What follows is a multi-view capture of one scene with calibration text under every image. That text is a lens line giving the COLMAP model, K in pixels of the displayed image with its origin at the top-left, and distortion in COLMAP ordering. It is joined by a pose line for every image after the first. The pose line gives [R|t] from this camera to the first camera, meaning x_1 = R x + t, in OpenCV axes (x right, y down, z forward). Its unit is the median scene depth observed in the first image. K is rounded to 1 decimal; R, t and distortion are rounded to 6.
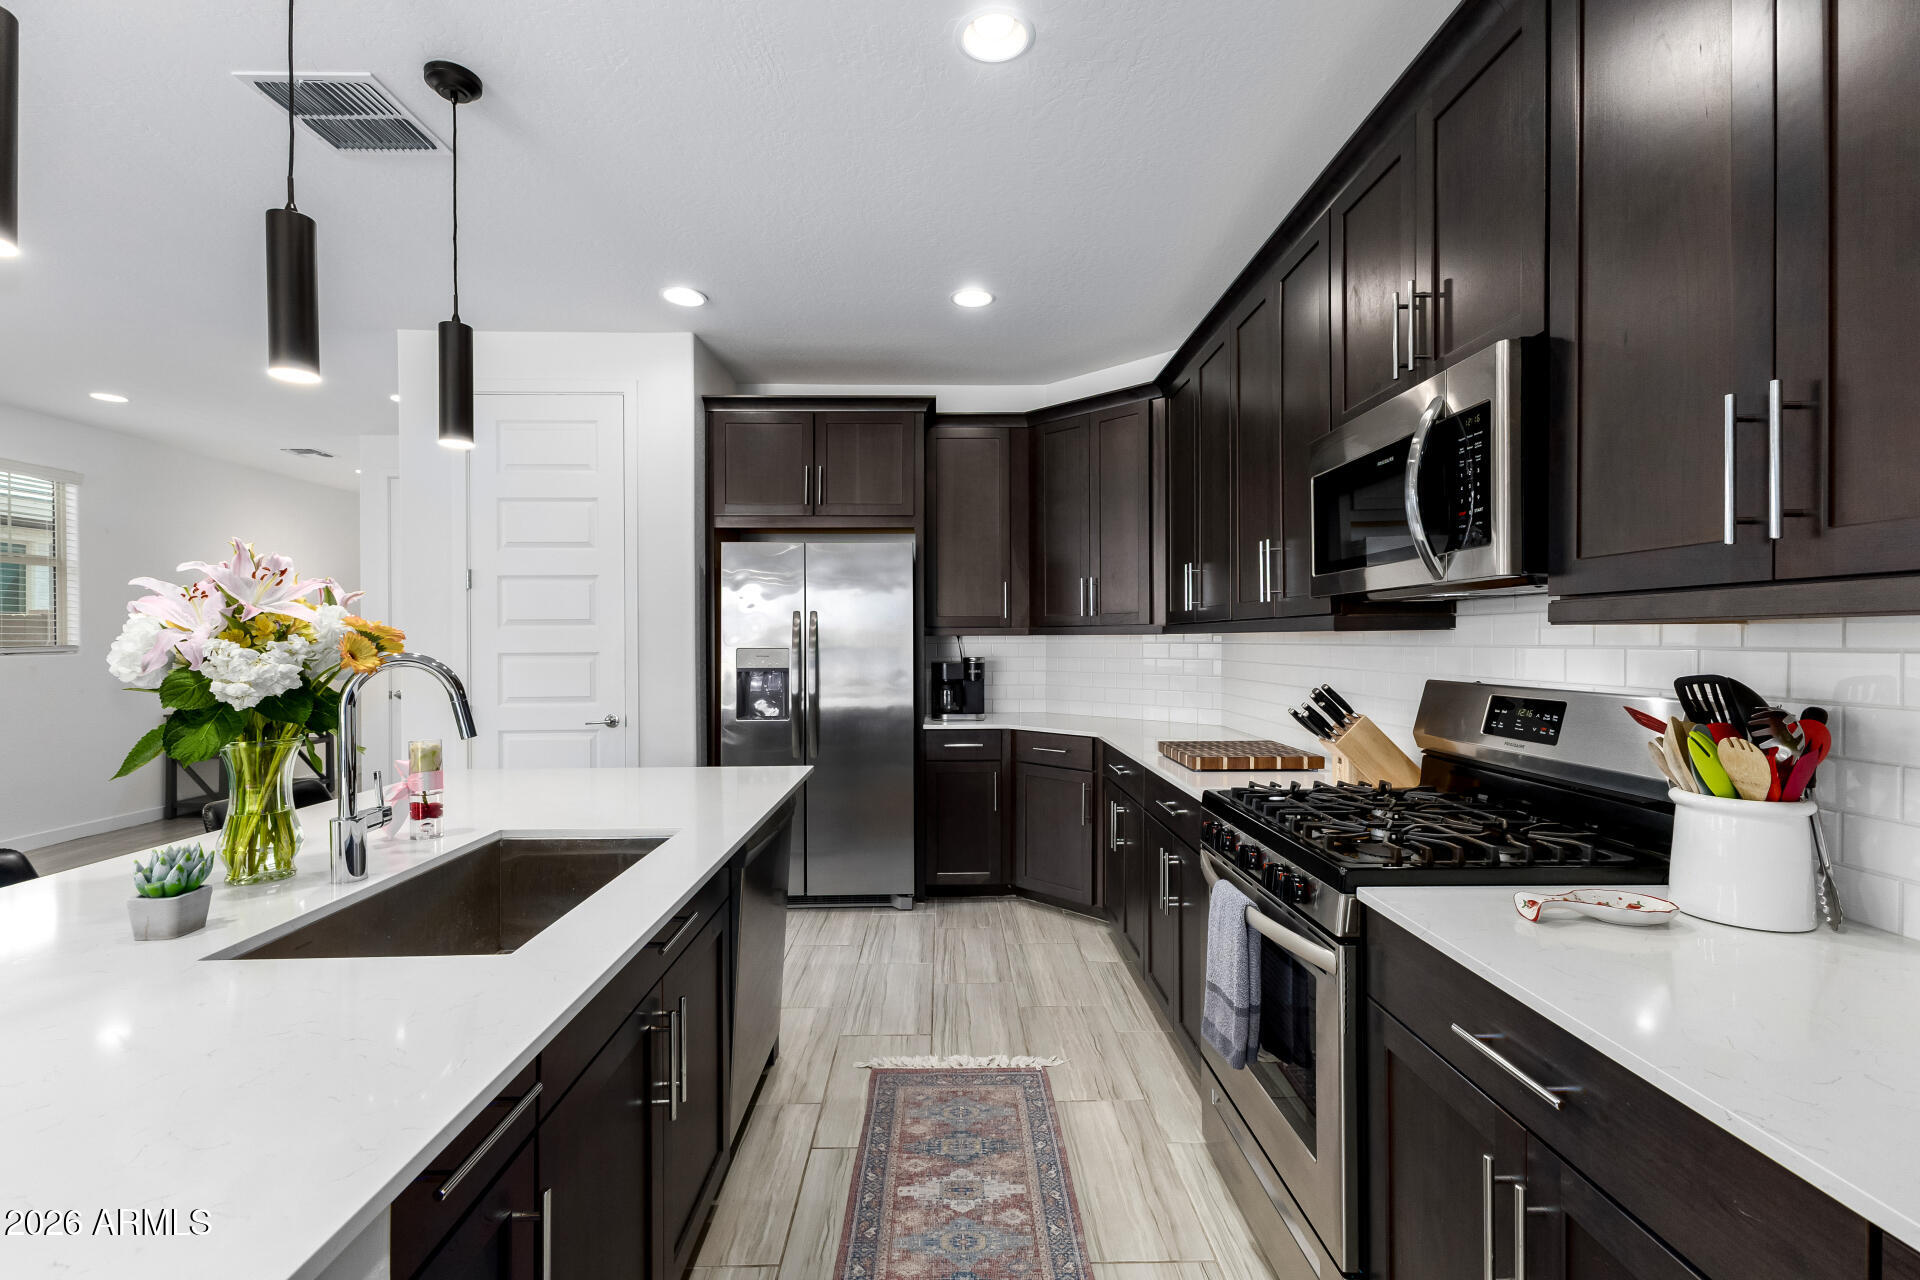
lens RADIAL K [[831.5, 0, 953.7], [0, 831.5, 637.8], [0, 0, 1]] dist [0.002072, 0.000083]
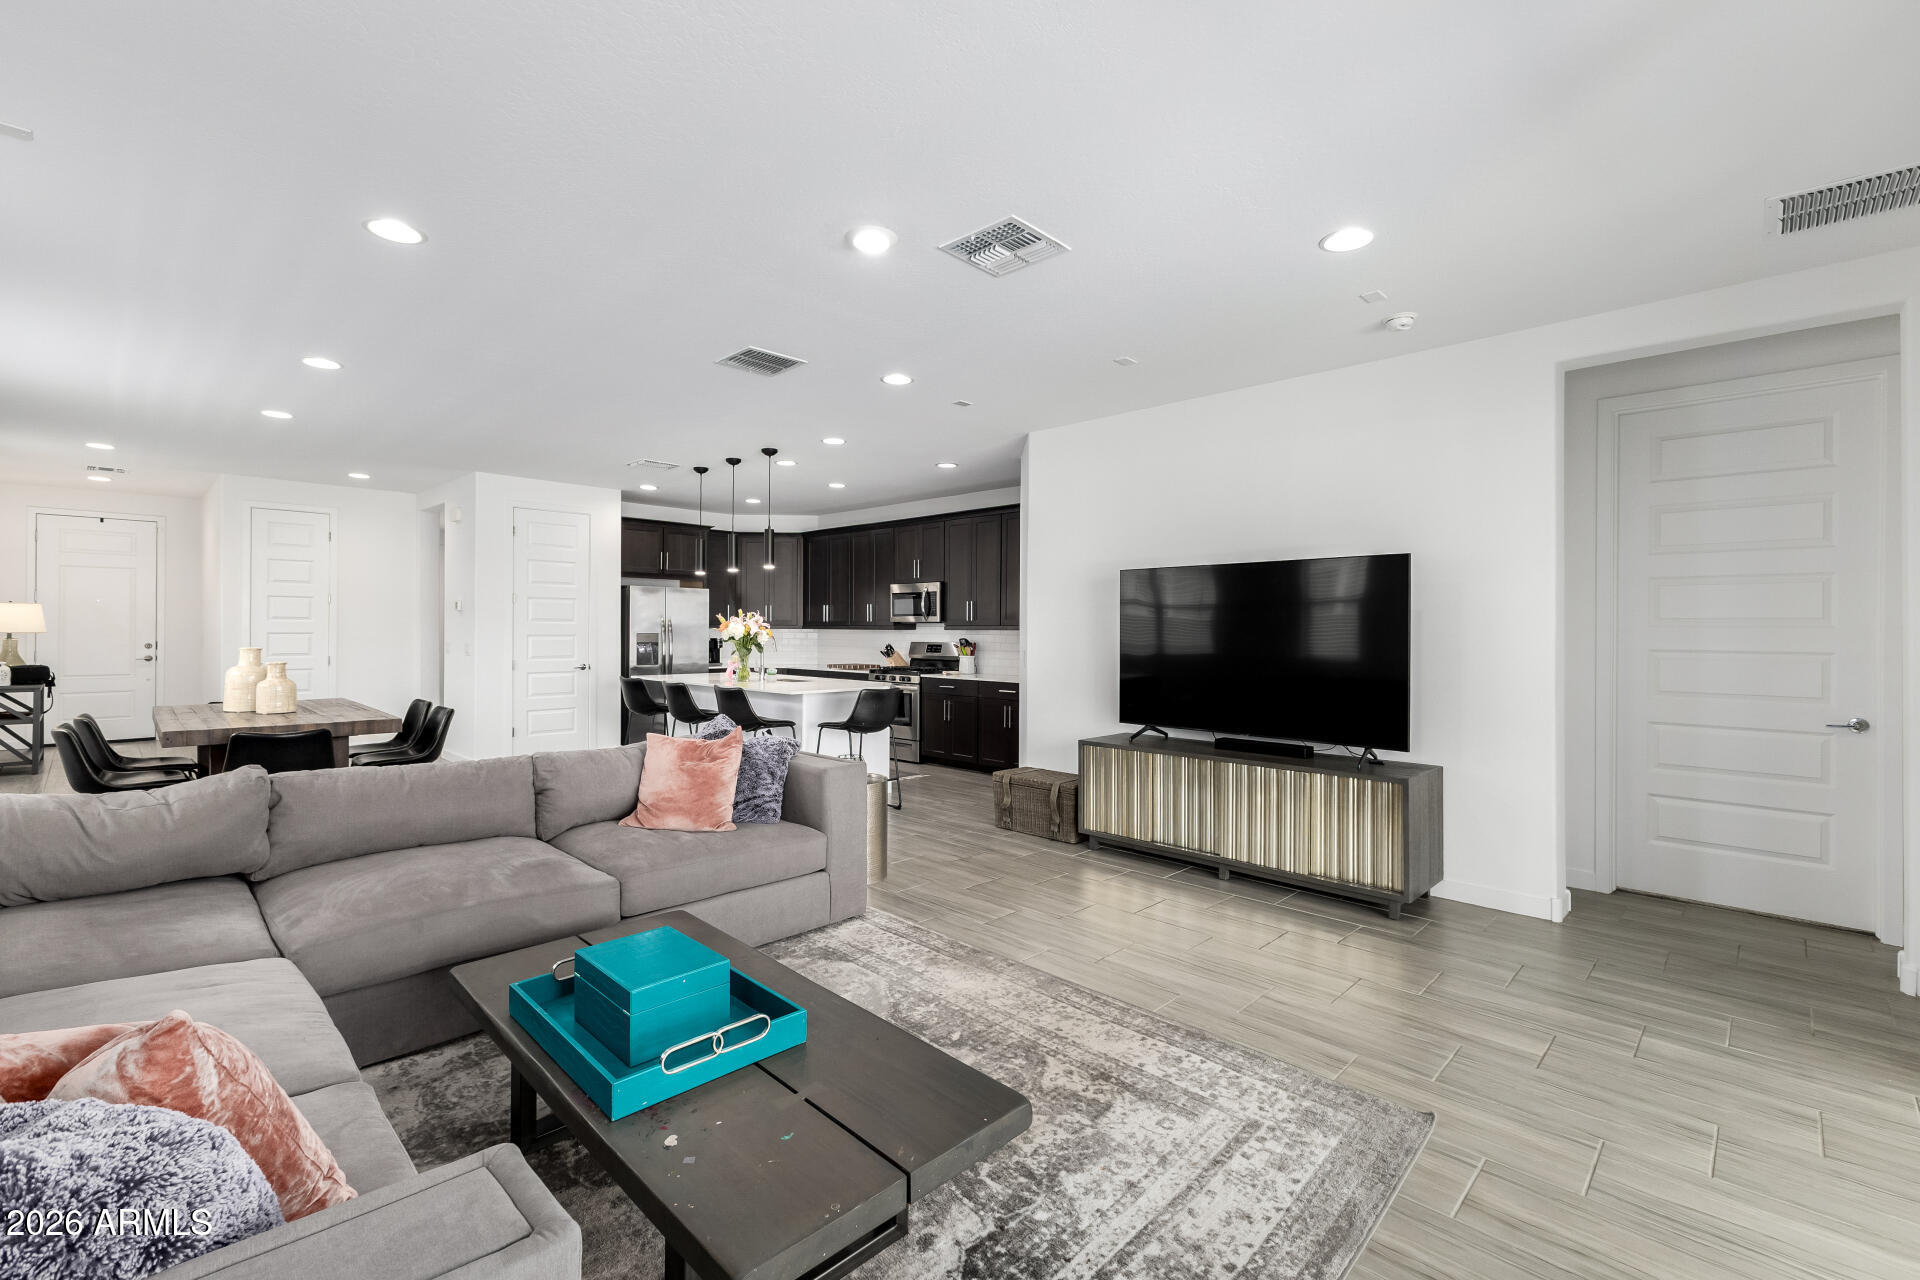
lens RADIAL K [[831.5, 0, 945.6], [0, 831.5, 626.7], [0, 0, 1]] dist [0.002072, 0.000083]
pose [[0.718275, 0.012808, 0.695642, -2.767610], [-0.011862, 0.999911, -0.006163, -0.003267], [-0.695658, -0.003825, 0.718363, -2.658720]]
